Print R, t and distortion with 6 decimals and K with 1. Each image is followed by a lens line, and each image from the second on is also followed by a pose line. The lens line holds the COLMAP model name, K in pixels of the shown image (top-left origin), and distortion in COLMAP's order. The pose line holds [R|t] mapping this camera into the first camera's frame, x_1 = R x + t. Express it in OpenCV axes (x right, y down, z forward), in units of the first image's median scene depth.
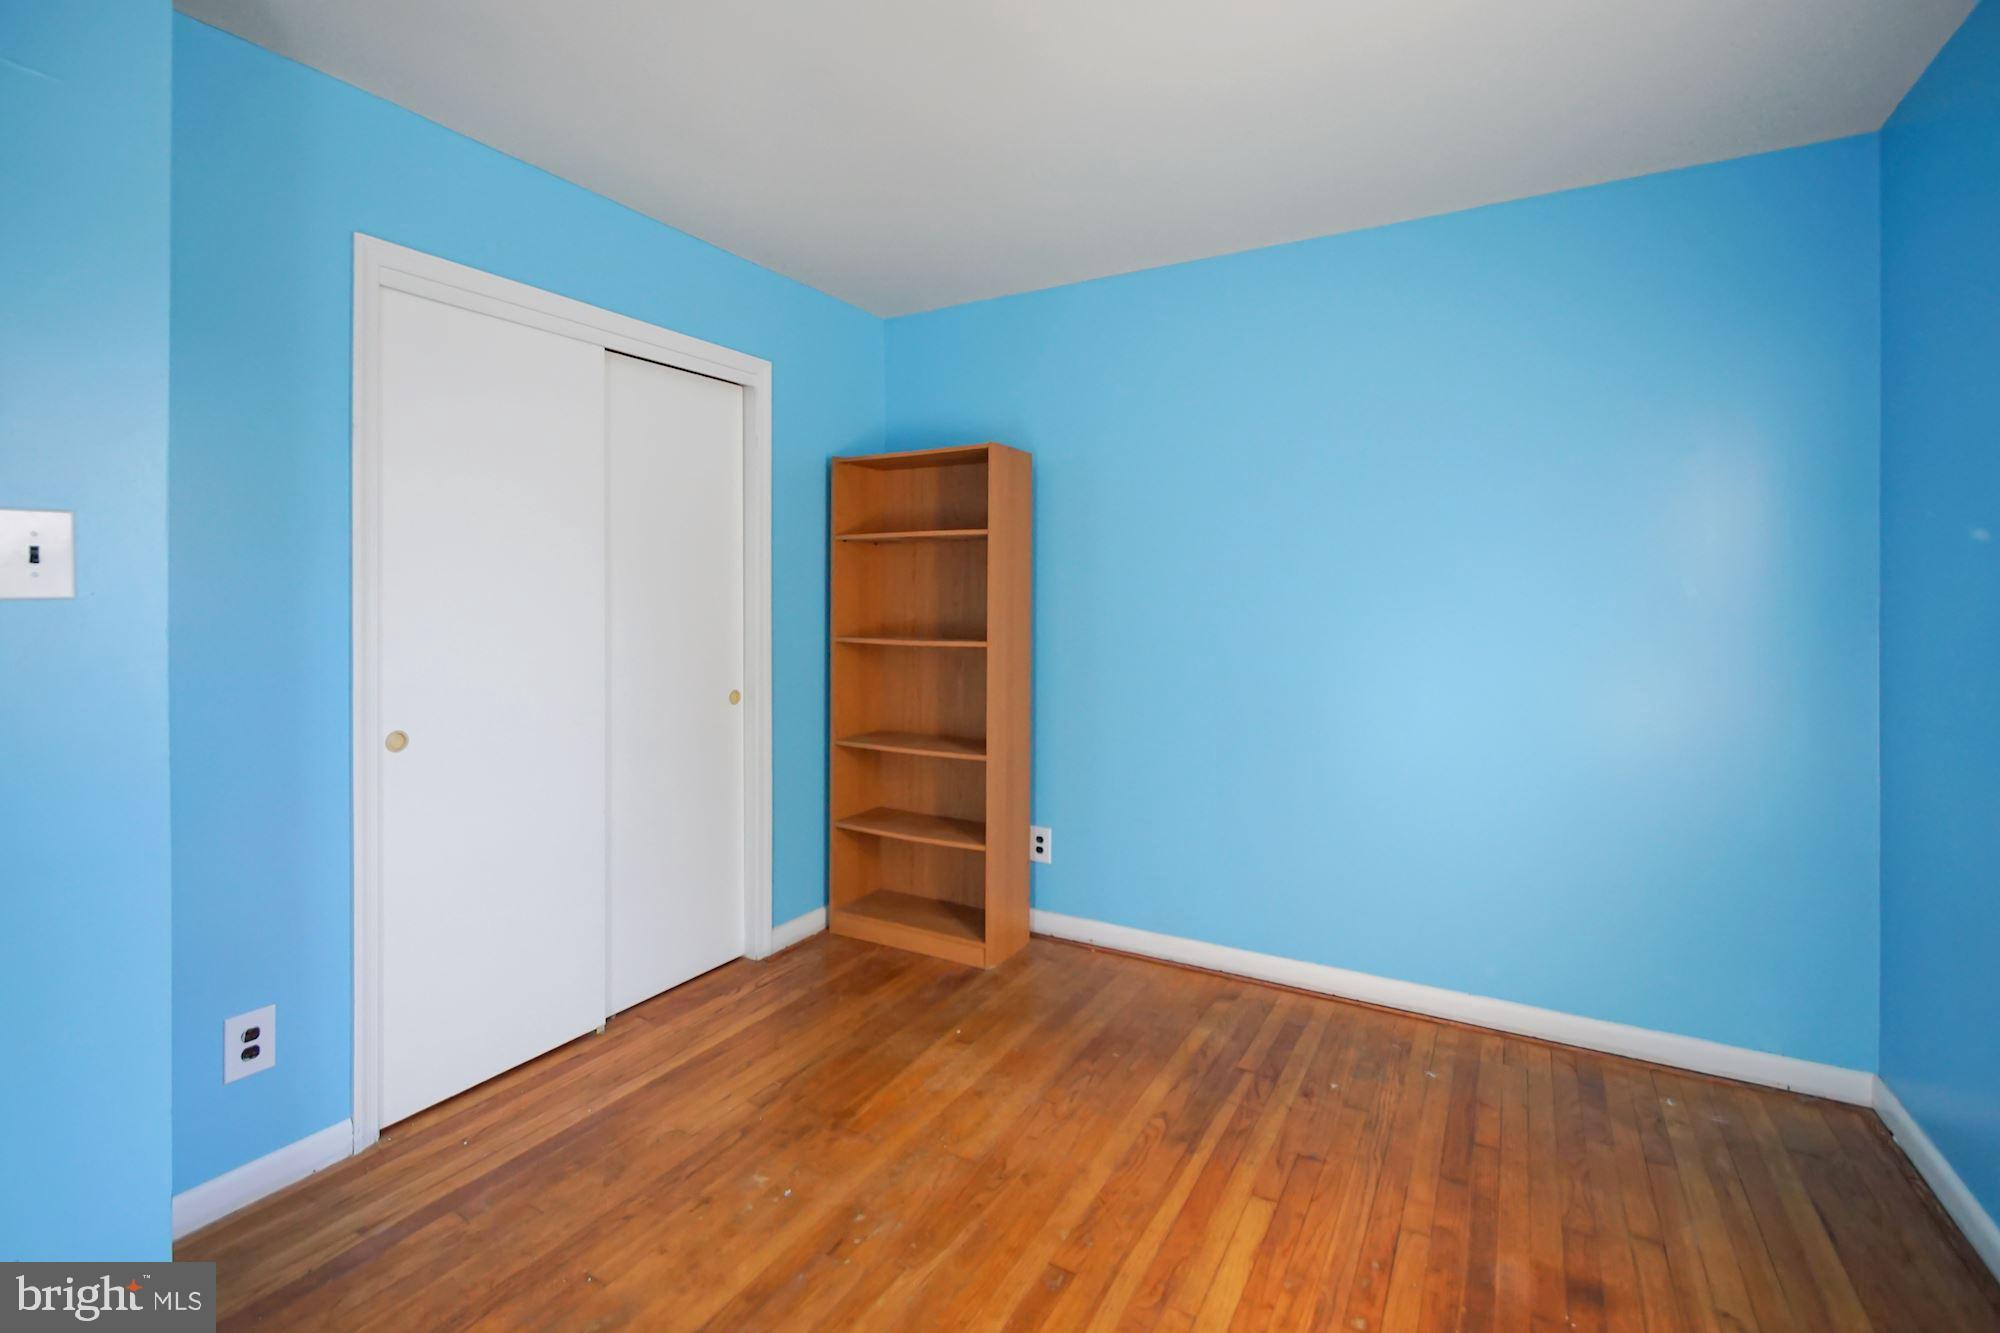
lens RADIAL K [[893.0, 0, 1003.9], [0, 893.0, 607.3], [0, 0, 1]] dist [-0.002231, -0.000801]
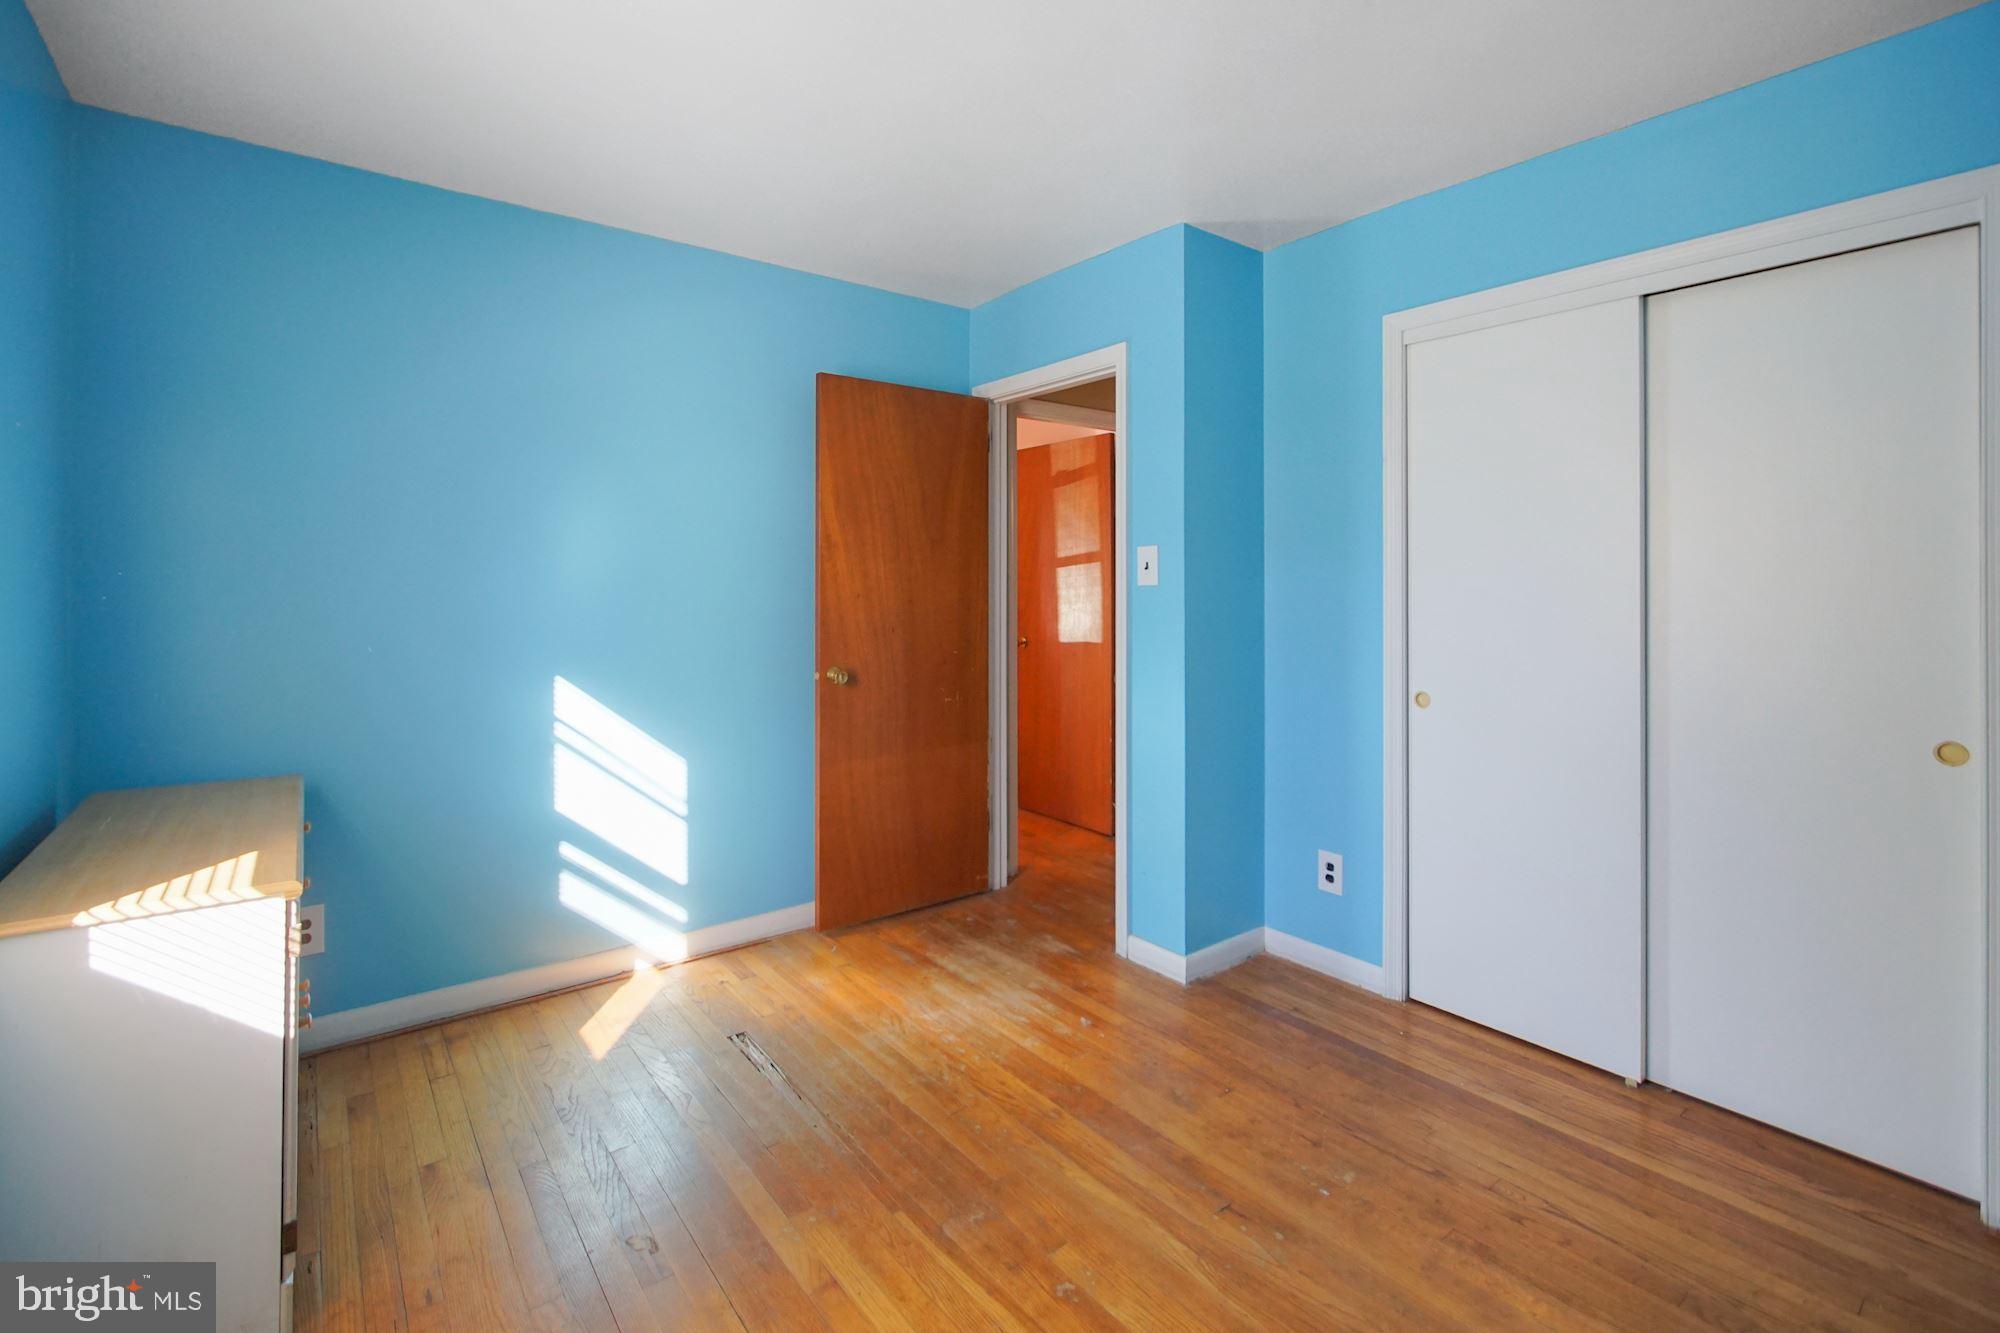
lens RADIAL K [[893.0, 0, 1003.9], [0, 893.0, 607.3], [0, 0, 1]] dist [-0.002231, -0.000801]
pose [[-0.374233, 0.024237, -0.927018, 0.706411], [-0.011082, 0.999470, 0.030605, -0.012374], [0.927268, 0.021727, -0.373766, 0.923997]]
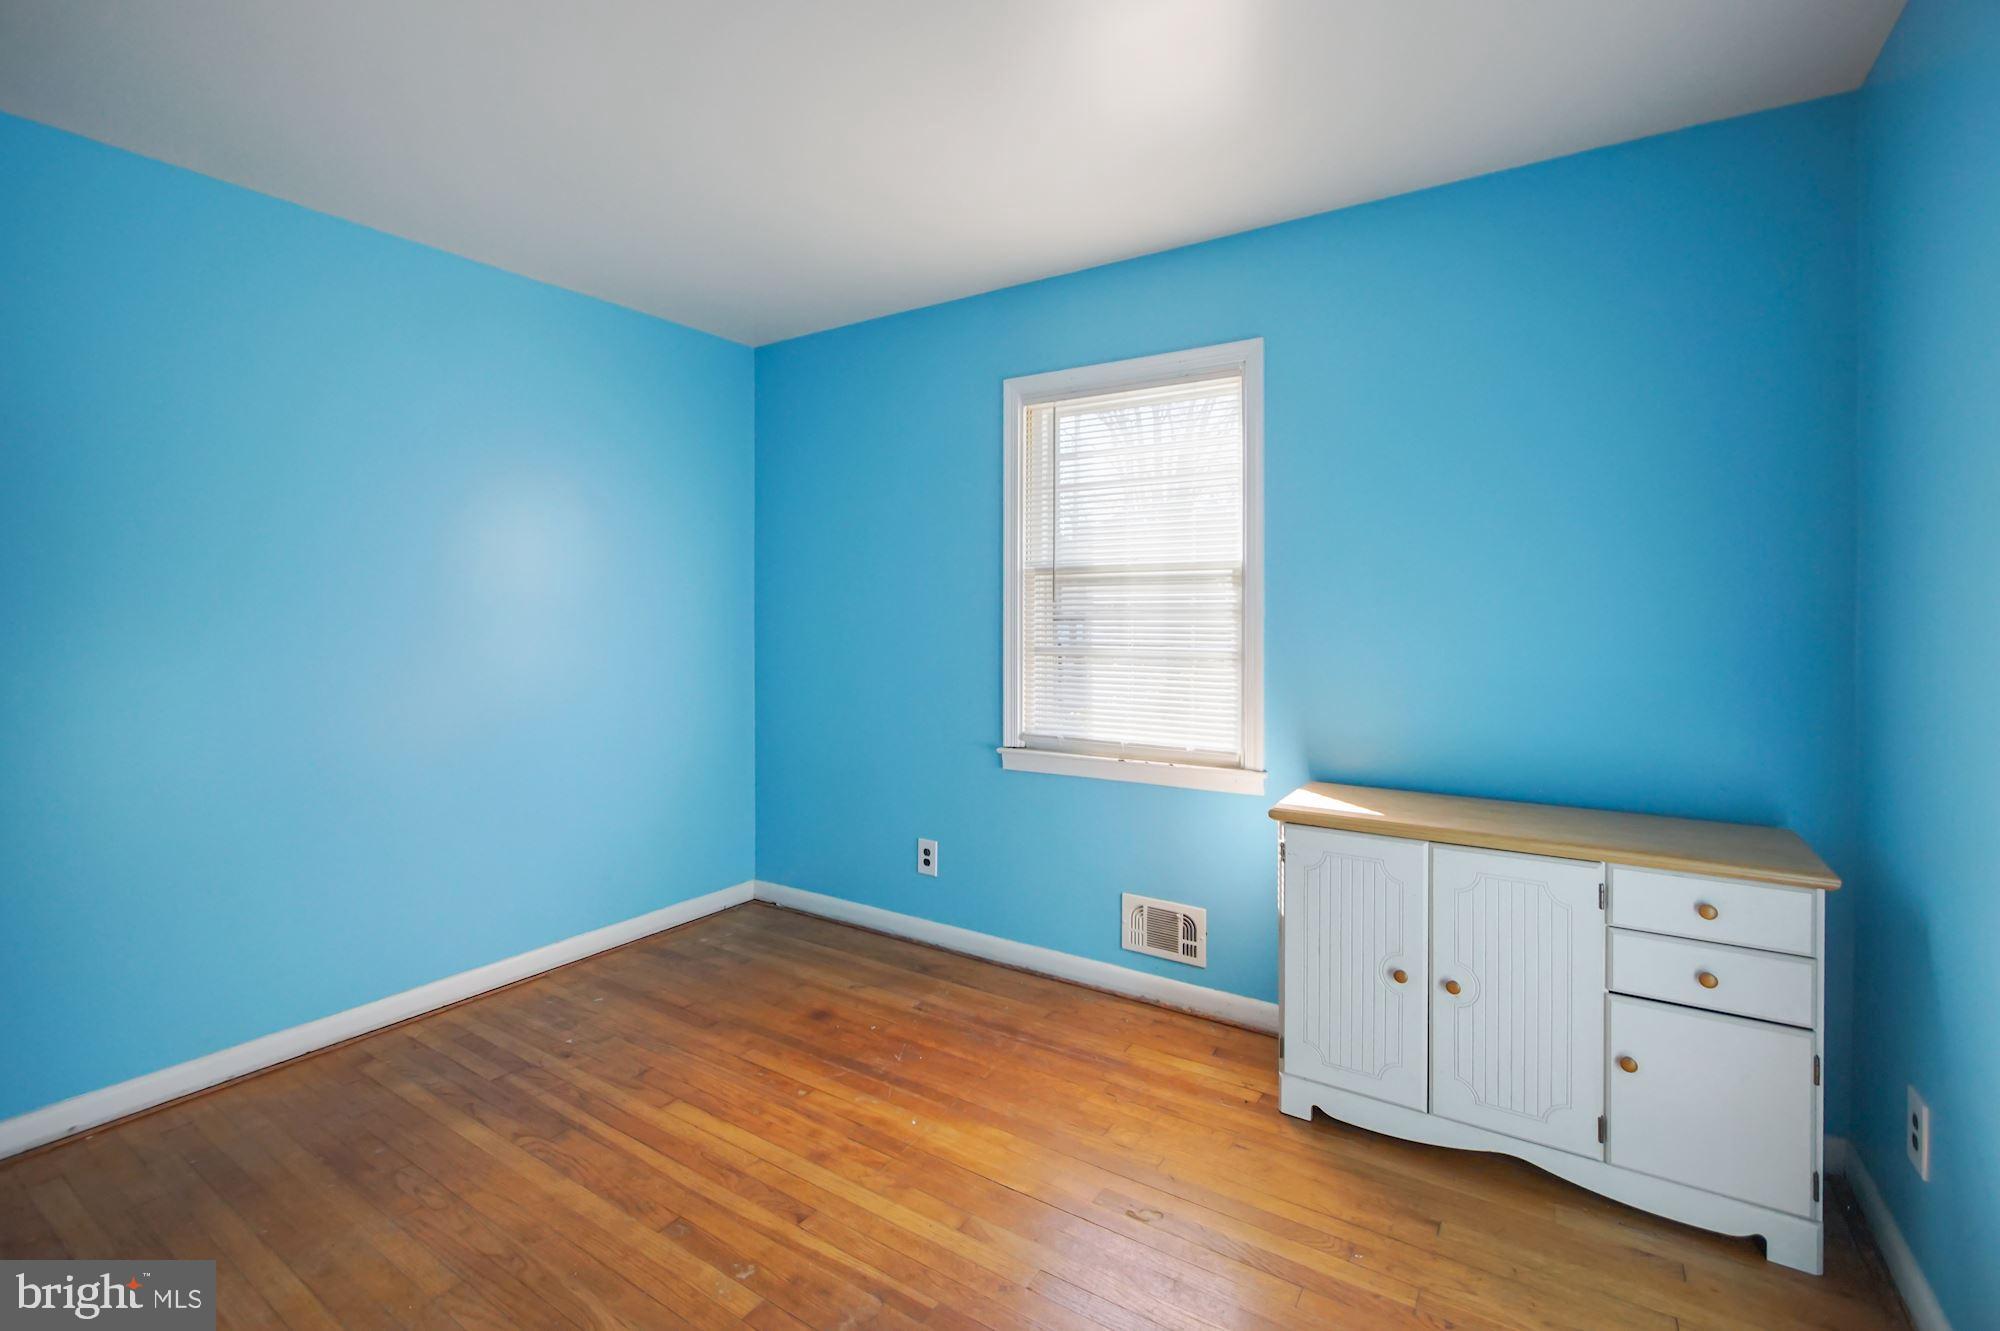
lens RADIAL K [[893.0, 0, 1003.9], [0, 893.0, 606.3], [0, 0, 1]] dist [-0.002231, -0.000801]
pose [[0.061693, 0.001209, 0.998094, -0.801986], [0.011503, 0.999932, -0.001923, -0.009061], [-0.998029, 0.011599, 0.061675, 0.408724]]
